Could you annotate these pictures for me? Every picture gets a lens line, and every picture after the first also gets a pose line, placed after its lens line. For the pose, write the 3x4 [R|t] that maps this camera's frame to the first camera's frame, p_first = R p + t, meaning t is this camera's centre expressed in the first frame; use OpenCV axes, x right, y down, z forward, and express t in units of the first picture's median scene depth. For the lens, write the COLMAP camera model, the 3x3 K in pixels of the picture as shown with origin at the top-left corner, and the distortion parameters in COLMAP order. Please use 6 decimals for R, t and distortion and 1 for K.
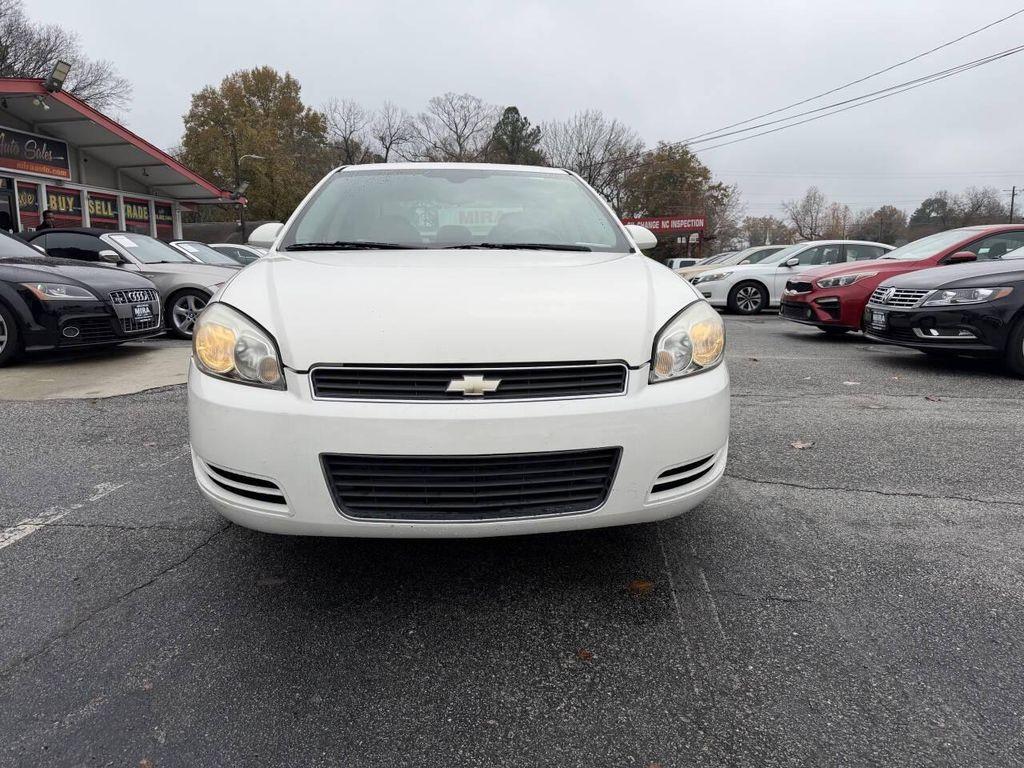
lens RADIAL K [[716.2, 0, 507.6], [0, 716.2, 388.9], [0, 0, 1]] dist [0.036586, -0.051309]
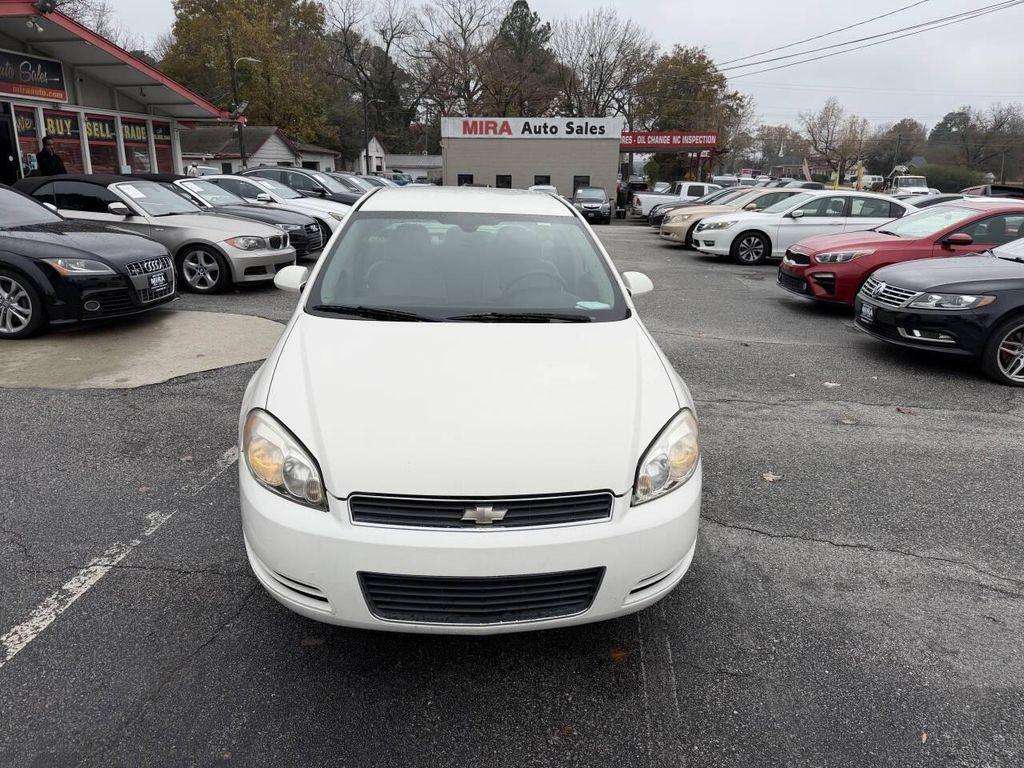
lens RADIAL K [[715.2, 0, 508.6], [0, 715.2, 399.1], [0, 0, 1]] dist [0.030538, -0.042280]
pose [[0.999577, 0.028613, 0.005227, -0.005285], [-0.029064, 0.989567, 0.141111, -0.105068], [-0.001135, -0.141203, 0.989980, -0.046909]]
